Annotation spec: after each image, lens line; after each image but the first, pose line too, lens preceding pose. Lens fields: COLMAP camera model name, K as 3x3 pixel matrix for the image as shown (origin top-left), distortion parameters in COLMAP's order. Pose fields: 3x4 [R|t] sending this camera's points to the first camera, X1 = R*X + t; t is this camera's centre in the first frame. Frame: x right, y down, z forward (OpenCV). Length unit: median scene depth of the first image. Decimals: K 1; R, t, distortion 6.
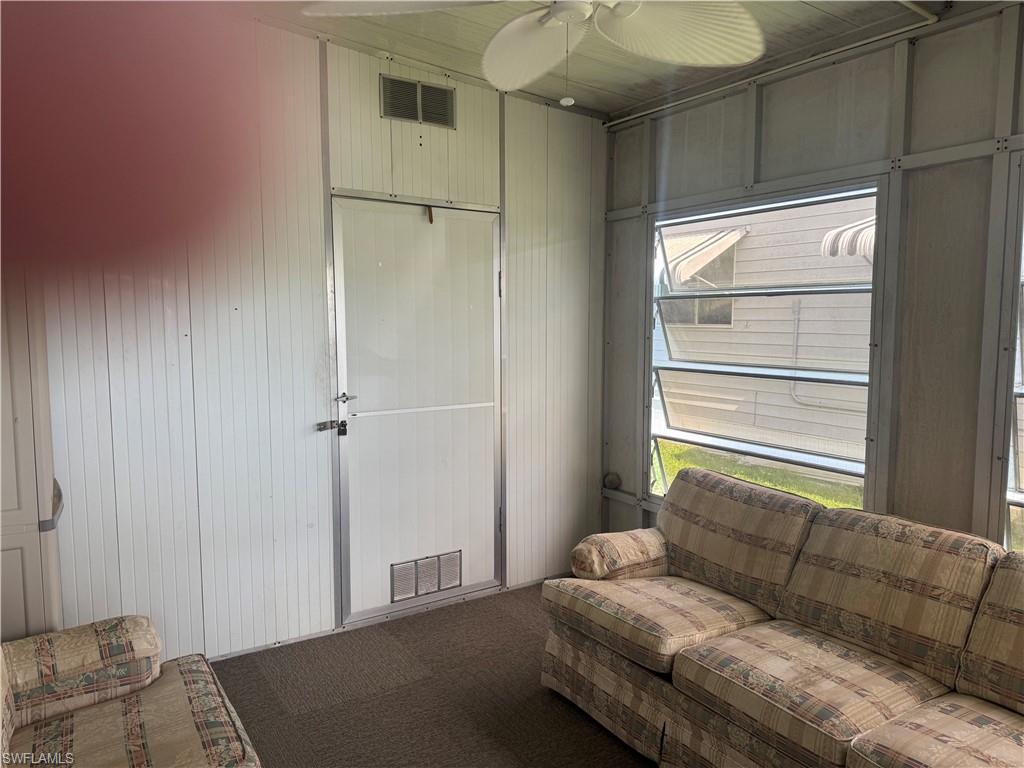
lens RADIAL K [[714.7, 0, 508.9], [0, 714.7, 382.5], [0, 0, 1]] dist [0.085171, -0.129291]
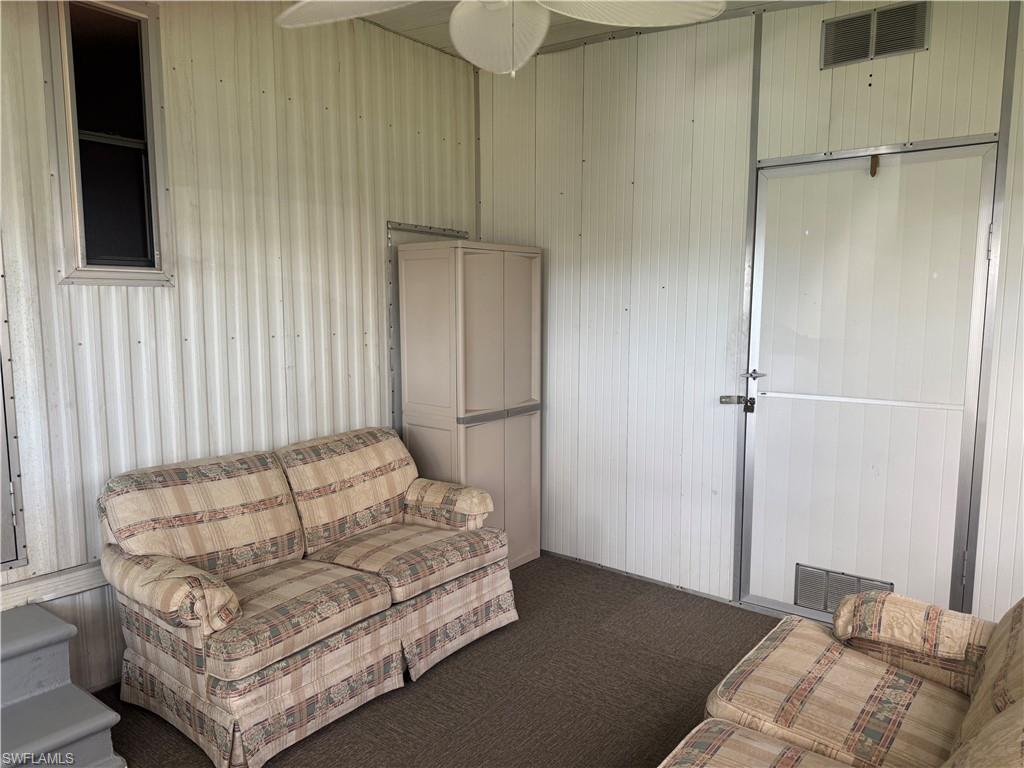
lens RADIAL K [[720.4, 0, 512.0], [0, 720.4, 384.0], [0, 0, 1]] dist [0.001952, -0.001467]
pose [[0.322577, 0.102820, -0.940942, 0.594338], [-0.088155, 0.993025, 0.078290, -0.013860], [0.942429, 0.057694, 0.329391, 0.366547]]
